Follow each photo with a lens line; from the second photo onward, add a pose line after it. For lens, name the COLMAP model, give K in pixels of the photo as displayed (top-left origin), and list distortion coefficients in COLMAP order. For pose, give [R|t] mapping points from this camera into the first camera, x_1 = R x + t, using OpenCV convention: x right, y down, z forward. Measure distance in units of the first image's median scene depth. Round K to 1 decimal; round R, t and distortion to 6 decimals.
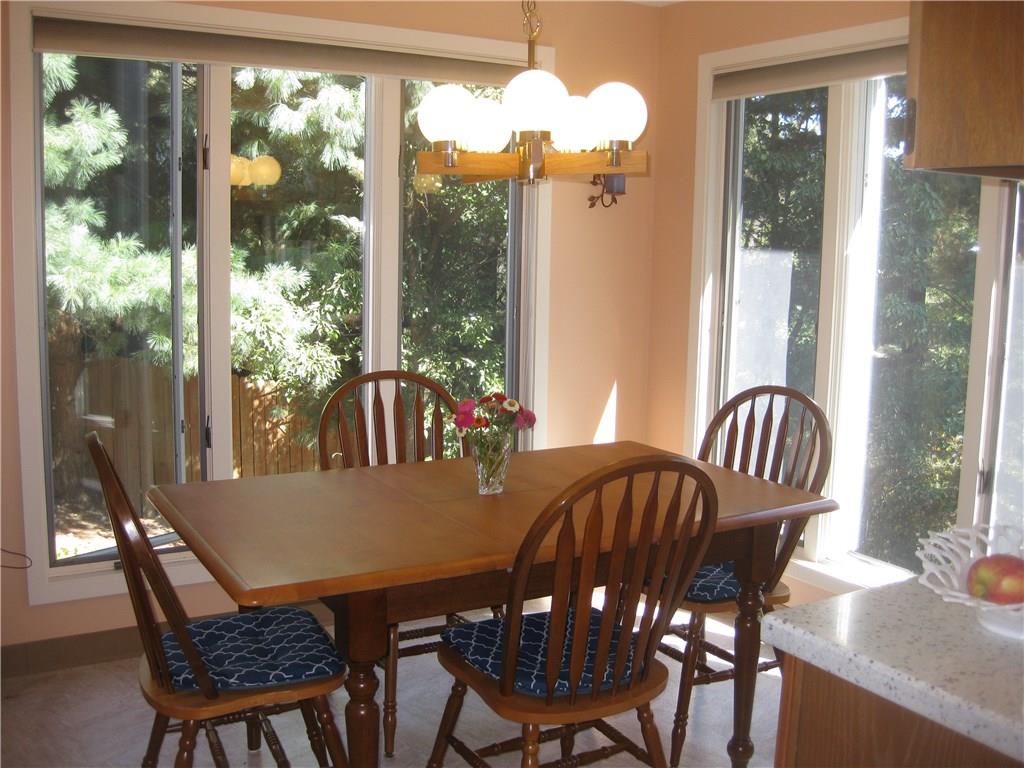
lens RADIAL K [[1048.0, 0, 512.0], [0, 1048.0, 384.0], [0, 0, 1]] dist [-0.182392, 0.157581]
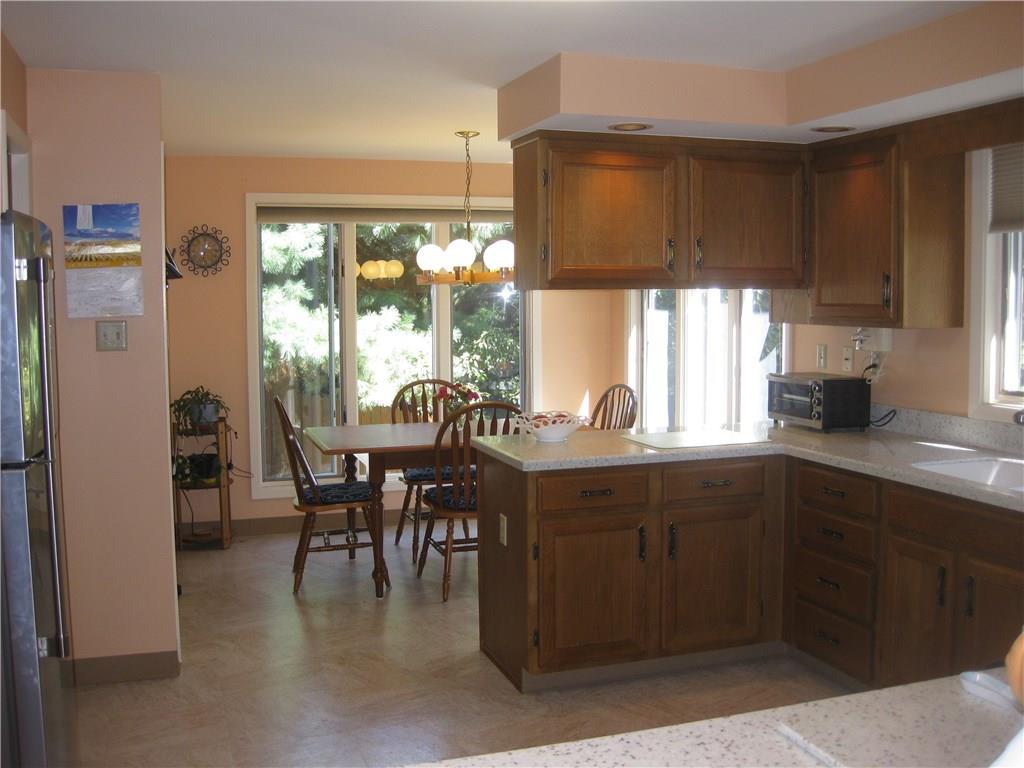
lens RADIAL K [[1048.0, 0, 512.0], [0, 1048.0, 384.0], [0, 0, 1]] dist [-0.182392, 0.157581]
pose [[0.977679, -0.009278, -0.209897, 0.182072], [-0.002370, 0.998474, -0.055175, 0.042560], [0.210089, 0.054441, 0.976165, -0.360280]]
